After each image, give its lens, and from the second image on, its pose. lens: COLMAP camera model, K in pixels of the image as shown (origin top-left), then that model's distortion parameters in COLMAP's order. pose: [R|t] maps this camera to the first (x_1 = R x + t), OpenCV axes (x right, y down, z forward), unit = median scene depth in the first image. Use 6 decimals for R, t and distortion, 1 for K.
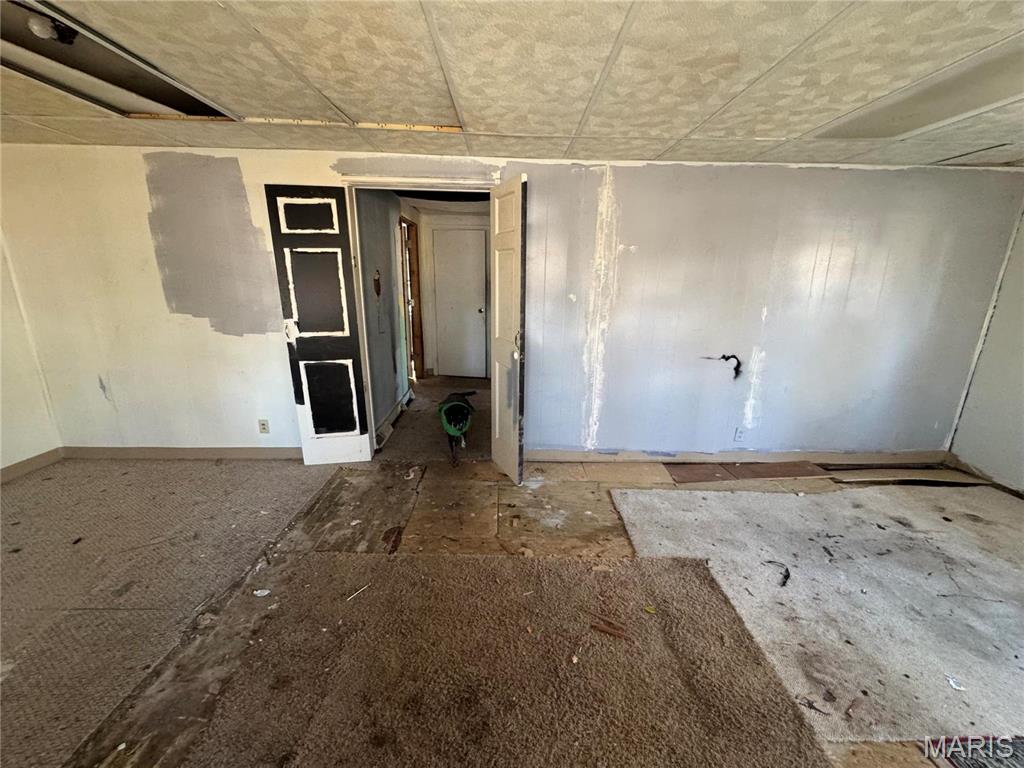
lens RADIAL K [[406.6, 0, 510.3], [0, 406.6, 382.5], [0, 0, 1]] dist [-0.003231, 0.000192]
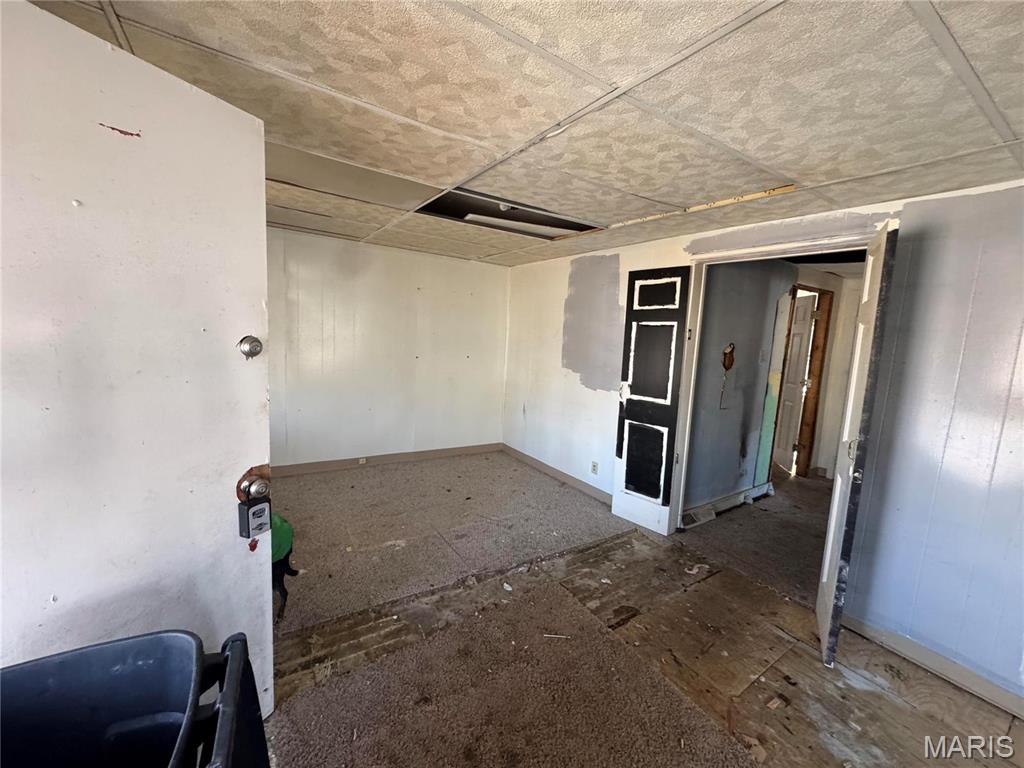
lens RADIAL K [[406.6, 0, 510.0], [0, 406.6, 382.4], [0, 0, 1]] dist [-0.003231, 0.000192]
pose [[0.529865, 0.119091, -0.839679, 0.264142], [-0.255303, 0.966563, -0.024018, -0.047561], [0.808742, 0.227099, 0.542552, 0.126787]]
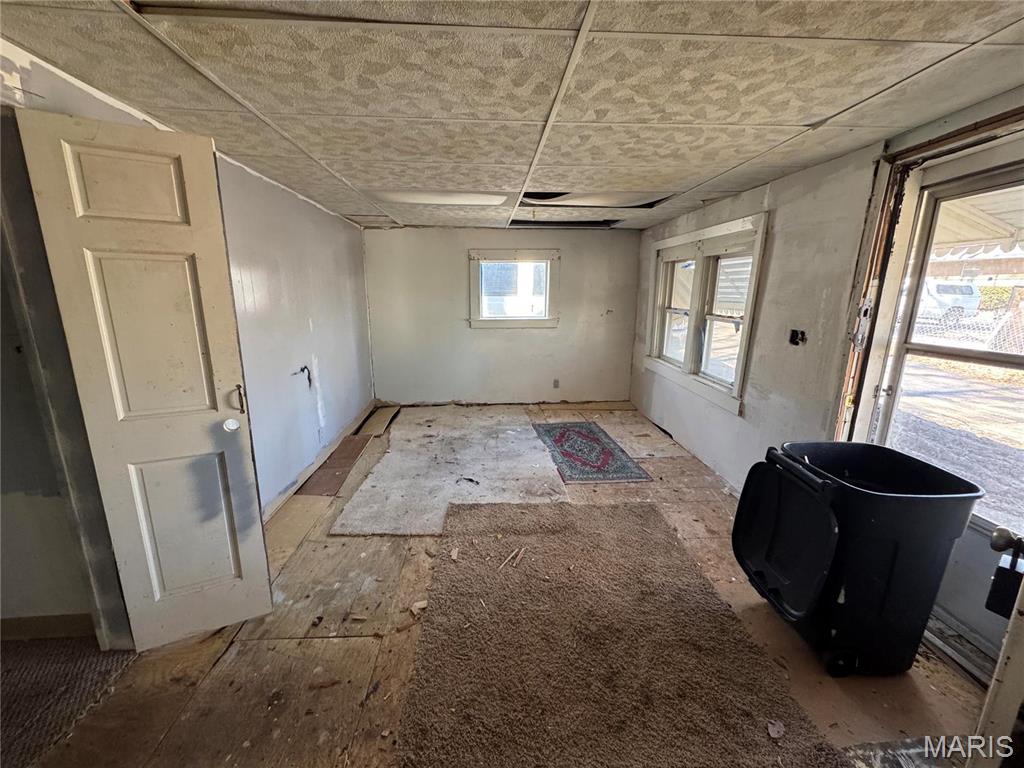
lens RADIAL K [[406.6, 0, 510.4], [0, 406.6, 383.5], [0, 0, 1]] dist [-0.003231, 0.000192]
pose [[-0.056669, -0.233903, 0.970607, -0.596267], [0.243070, 0.939685, 0.240643, -0.171942], [-0.968352, 0.249562, 0.003603, 0.561140]]
